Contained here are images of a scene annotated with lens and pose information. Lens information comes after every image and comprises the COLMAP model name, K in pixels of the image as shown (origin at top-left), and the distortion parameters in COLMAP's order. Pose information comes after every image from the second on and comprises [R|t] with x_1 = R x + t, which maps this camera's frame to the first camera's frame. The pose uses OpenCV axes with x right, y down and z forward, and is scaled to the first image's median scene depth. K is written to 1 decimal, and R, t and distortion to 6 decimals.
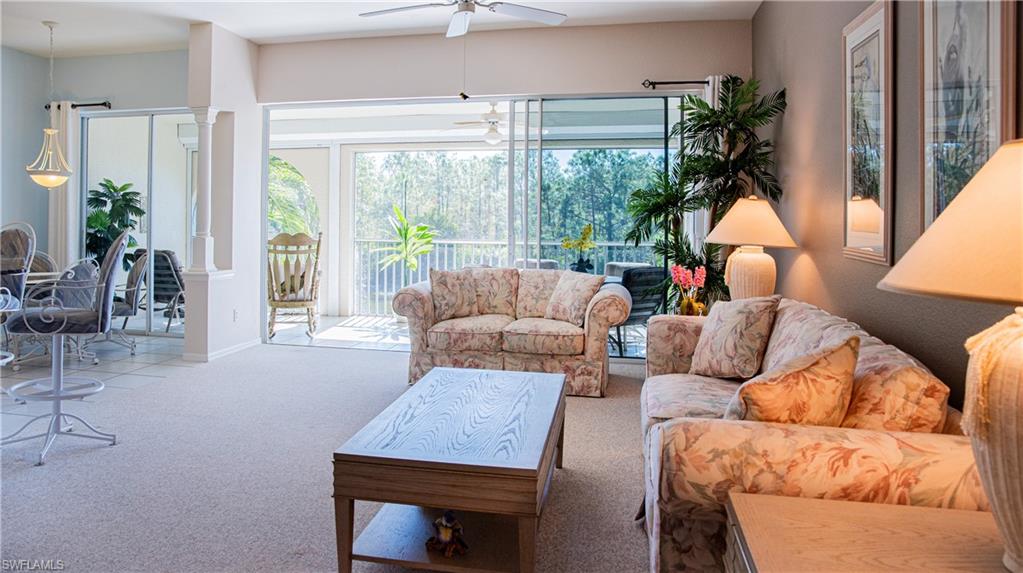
lens RADIAL K [[705.3, 0, 511.5], [0, 705.3, 286.5], [0, 0, 1]] dist [-0.062804, 0.002278]
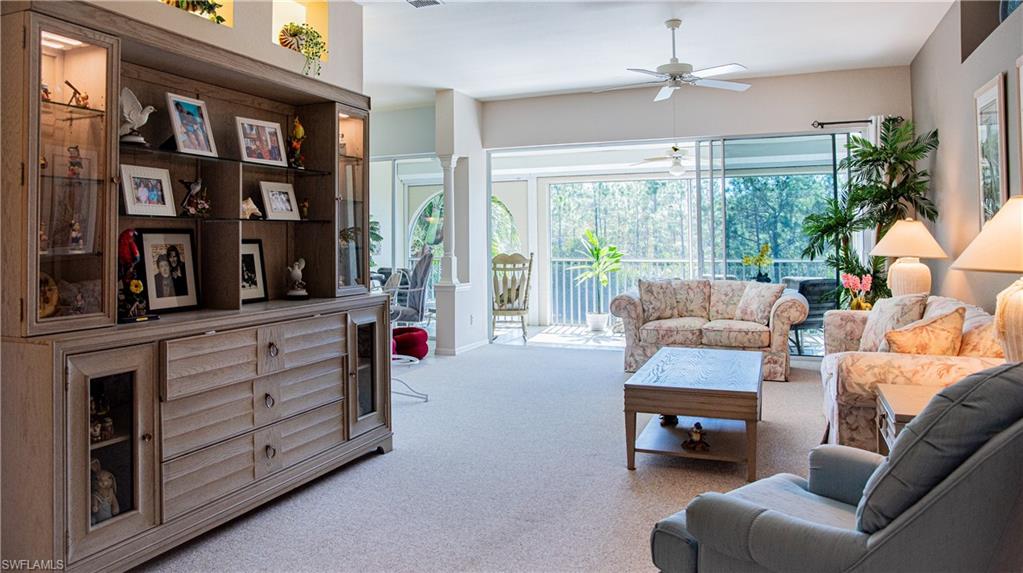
lens RADIAL K [[711.5, 0, 511.6], [0, 711.5, 249.0], [0, 0, 1]] dist [-0.064379, 0.043572]
pose [[0.976181, -0.012426, -0.216601, -0.065993], [-0.005930, 0.996458, -0.083887, 0.028966], [0.216877, 0.083173, 0.972649, -0.302934]]
